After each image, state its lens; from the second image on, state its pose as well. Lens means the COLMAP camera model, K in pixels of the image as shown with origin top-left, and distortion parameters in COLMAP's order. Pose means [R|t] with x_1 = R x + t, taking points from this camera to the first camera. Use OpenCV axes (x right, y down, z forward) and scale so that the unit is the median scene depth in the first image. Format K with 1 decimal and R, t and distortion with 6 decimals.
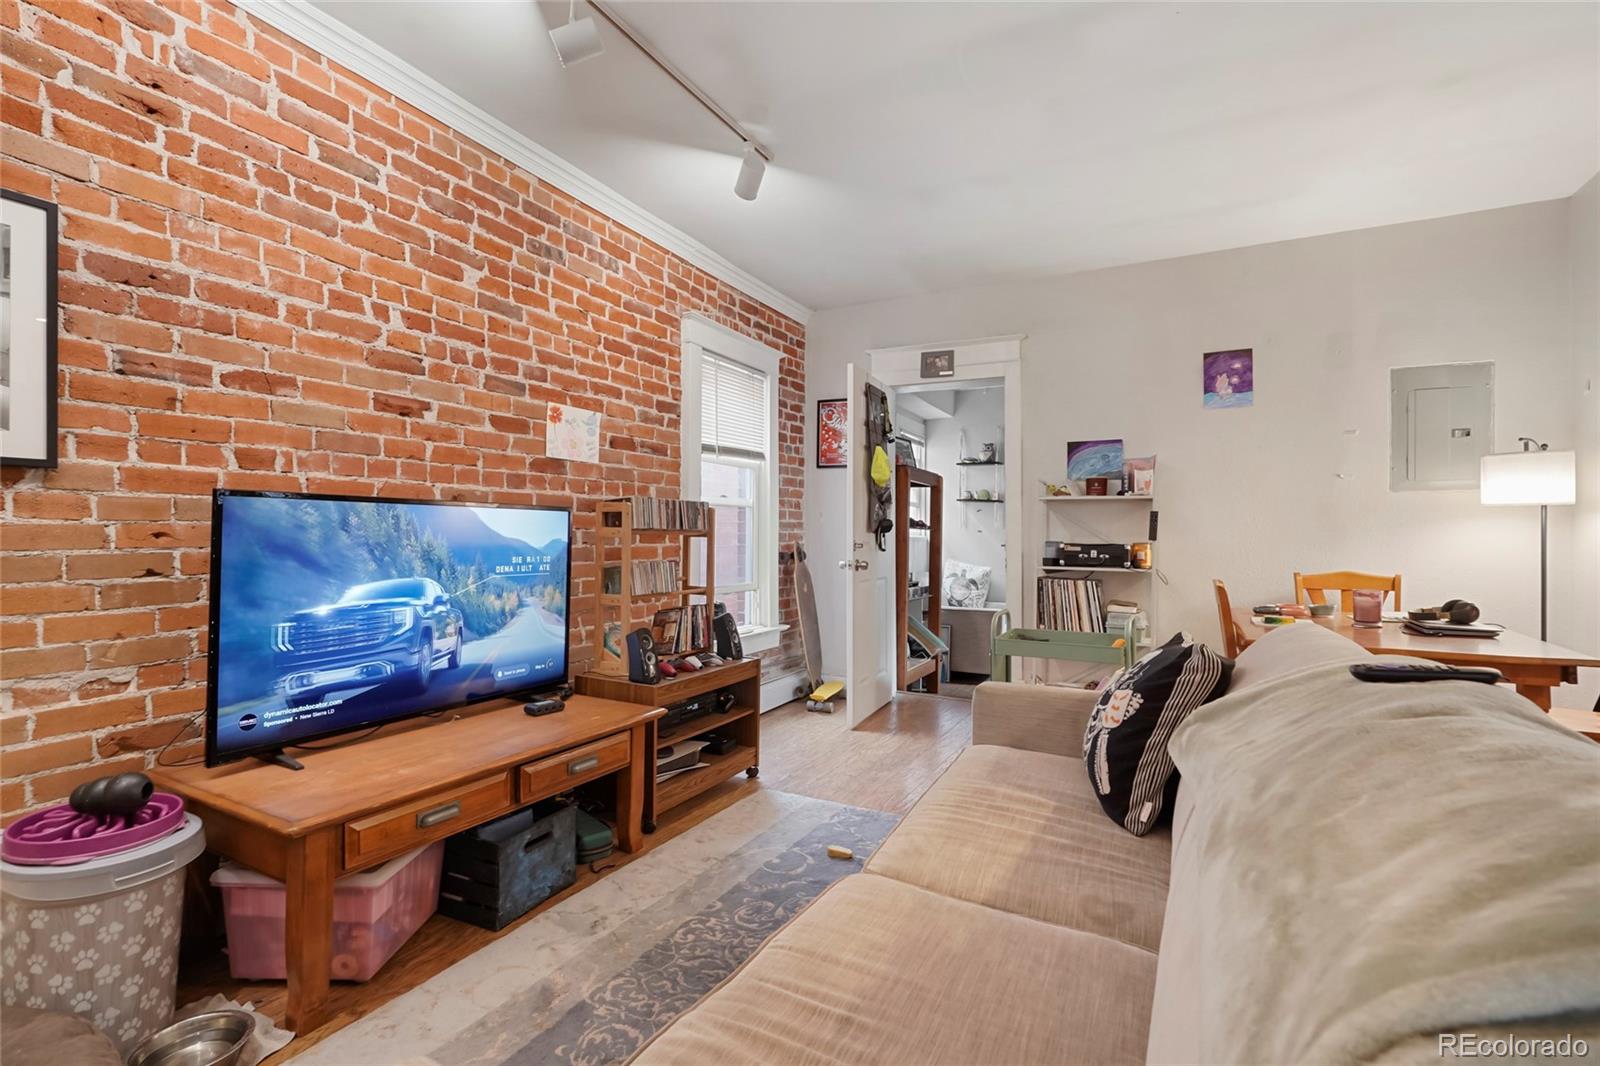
lens RADIAL K [[736.1, 0, 800.4], [0, 736.1, 534.0], [0, 0, 1]] dist [-0.002919, -0.000053]
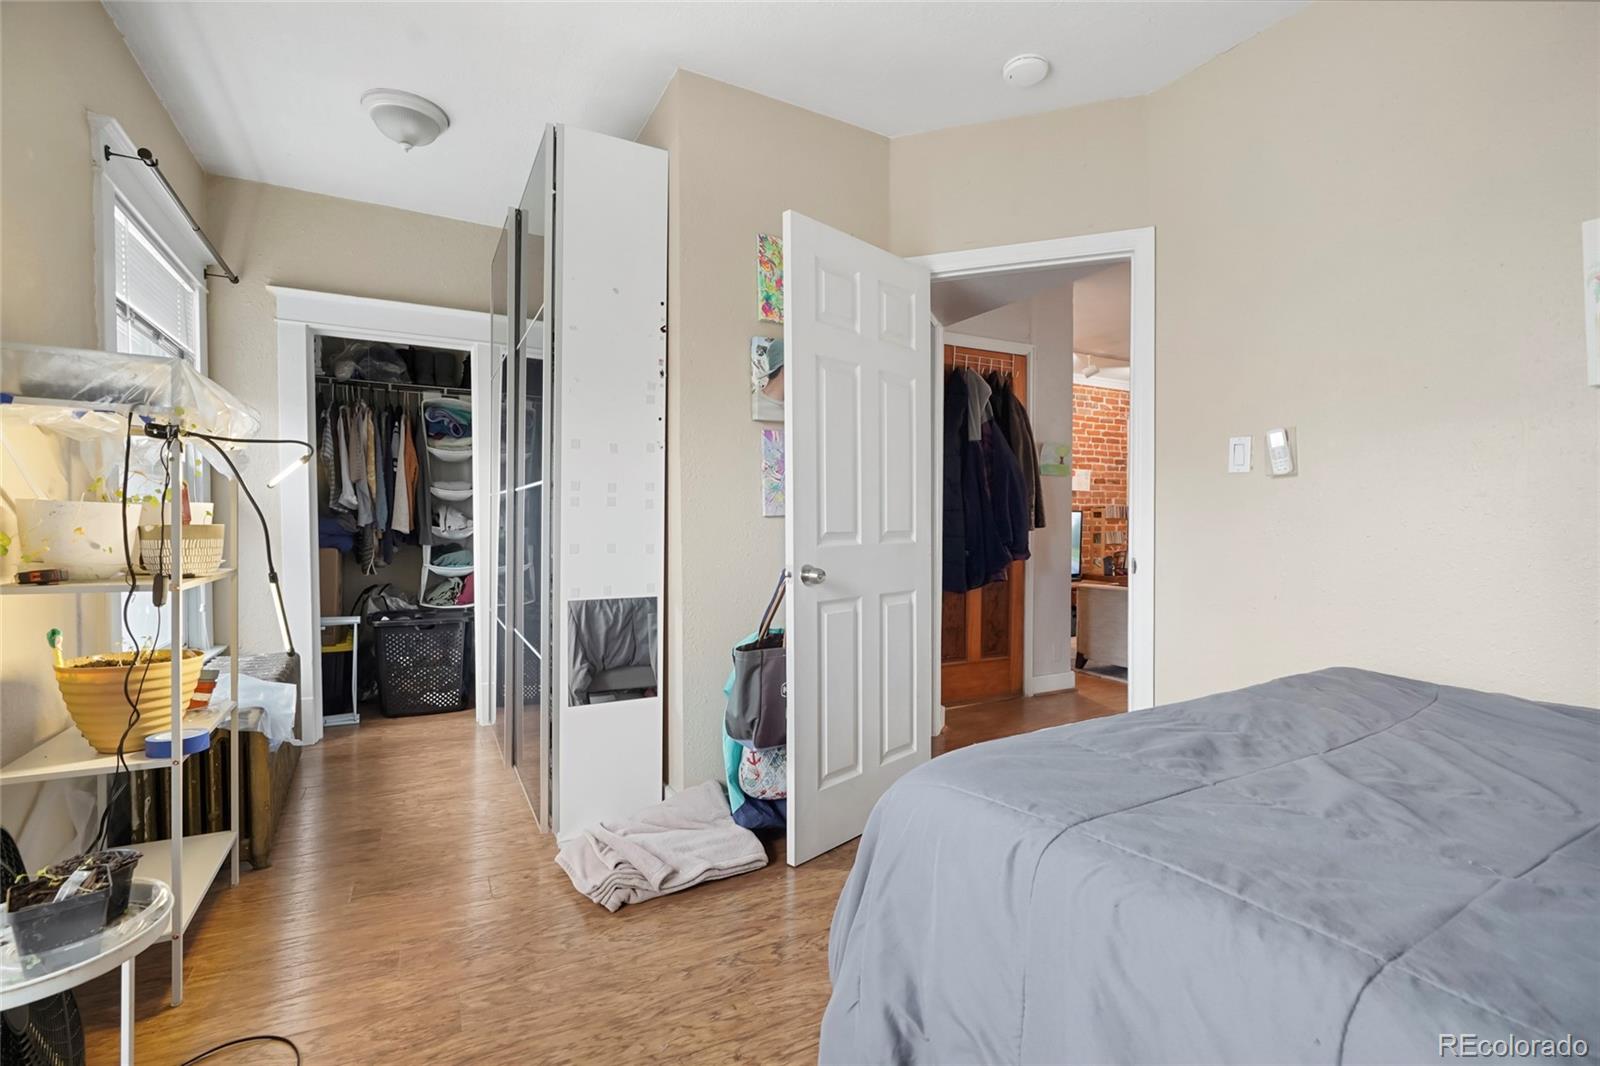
lens RADIAL K [[736.1, 0, 807.2], [0, 736.1, 529.0], [0, 0, 1]] dist [-0.002919, -0.000053]
pose [[0.834902, 0.006021, -0.550365, 0.275526], [0.003347, 0.999866, 0.016016, -0.013443], [0.550388, -0.015214, 0.834770, -1.498242]]
